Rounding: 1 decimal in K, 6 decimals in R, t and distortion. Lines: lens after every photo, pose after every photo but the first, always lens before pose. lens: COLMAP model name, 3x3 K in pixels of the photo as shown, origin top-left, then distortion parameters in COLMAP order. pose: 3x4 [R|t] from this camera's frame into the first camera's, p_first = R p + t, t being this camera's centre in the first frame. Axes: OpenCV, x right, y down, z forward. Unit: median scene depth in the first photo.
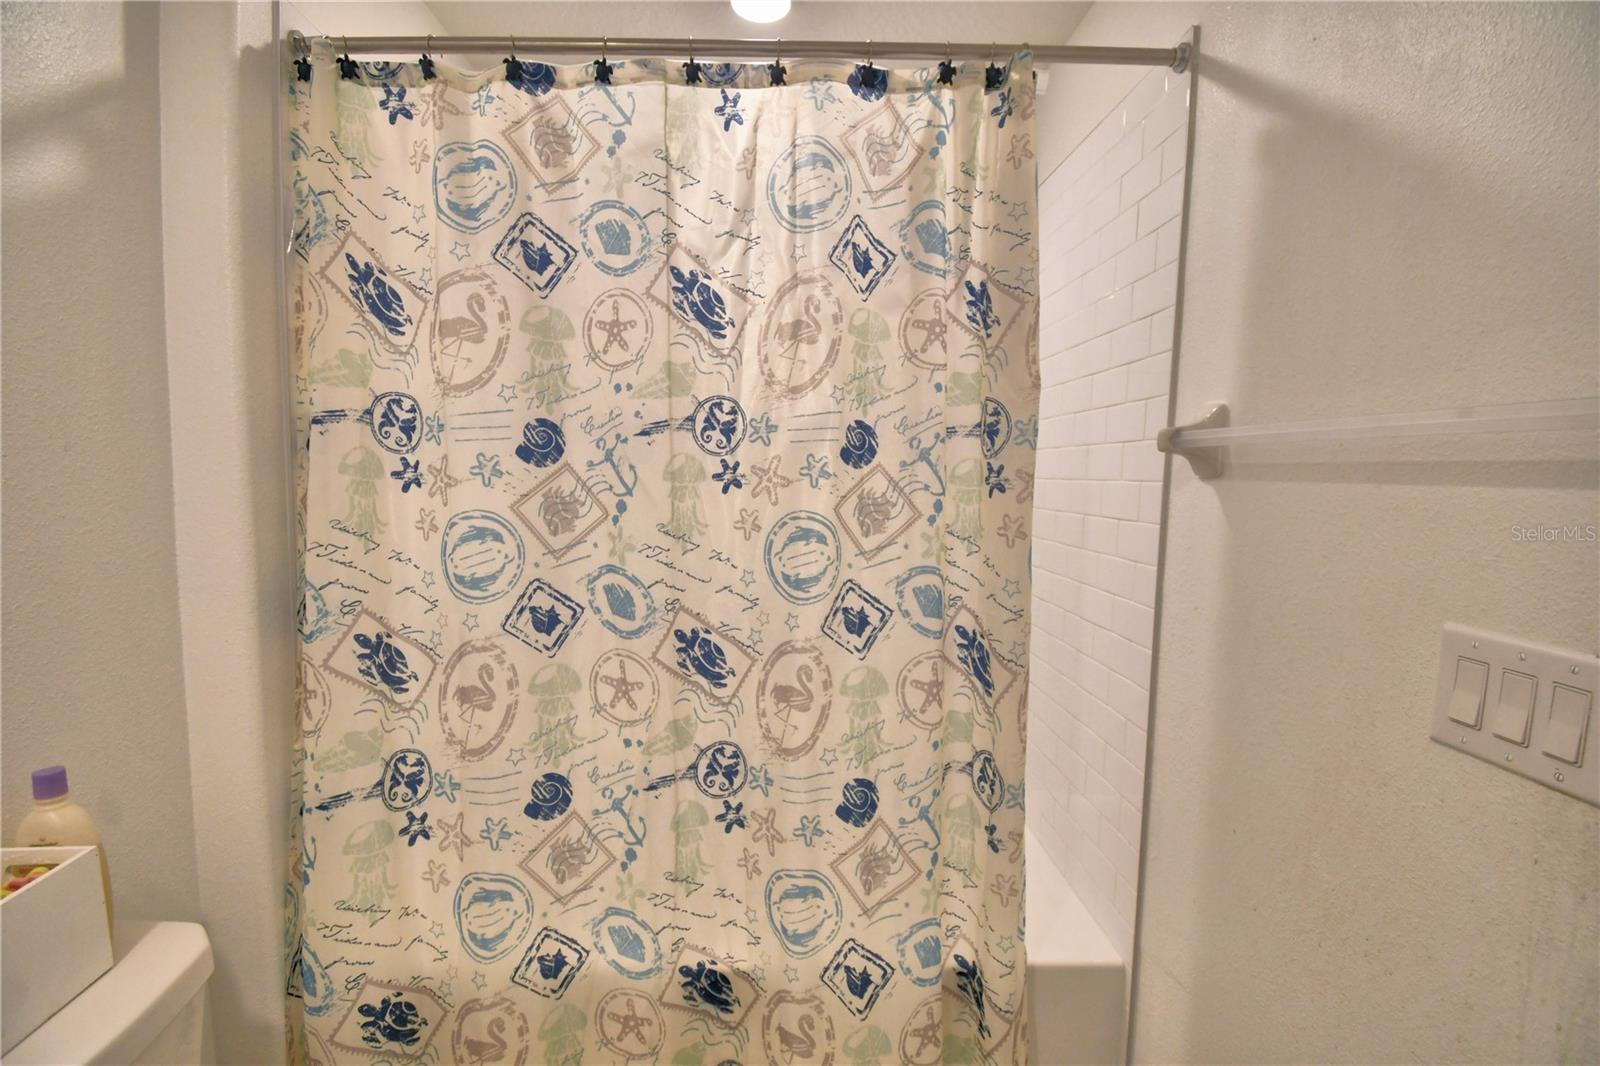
lens RADIAL K [[702.2, 0, 798.6], [0, 702.2, 533.0], [0, 0, 1]] dist [0.012100, -0.020666]
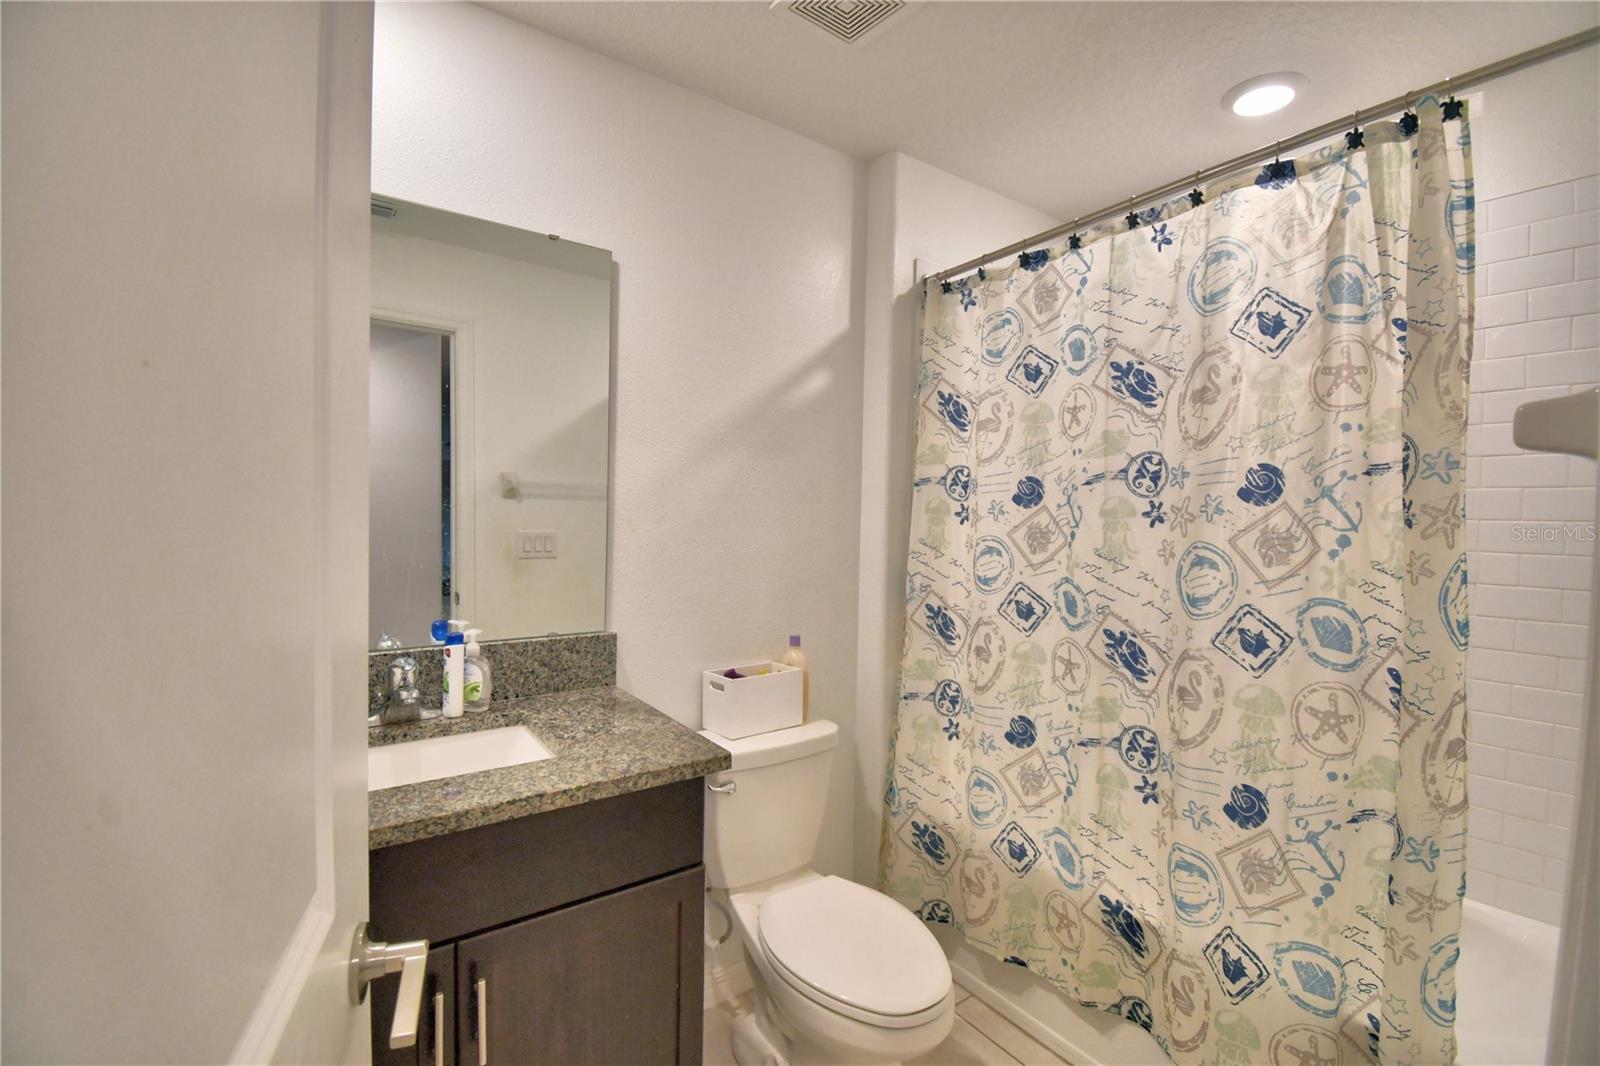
lens RADIAL K [[702.2, 0, 798.2], [0, 702.2, 527.2], [0, 0, 1]] dist [0.012100, -0.020666]
pose [[0.547727, 0.009771, -0.836600, 0.628144], [-0.079663, 0.995998, -0.040523, 0.046947], [0.832856, 0.088842, 0.546313, -0.233229]]
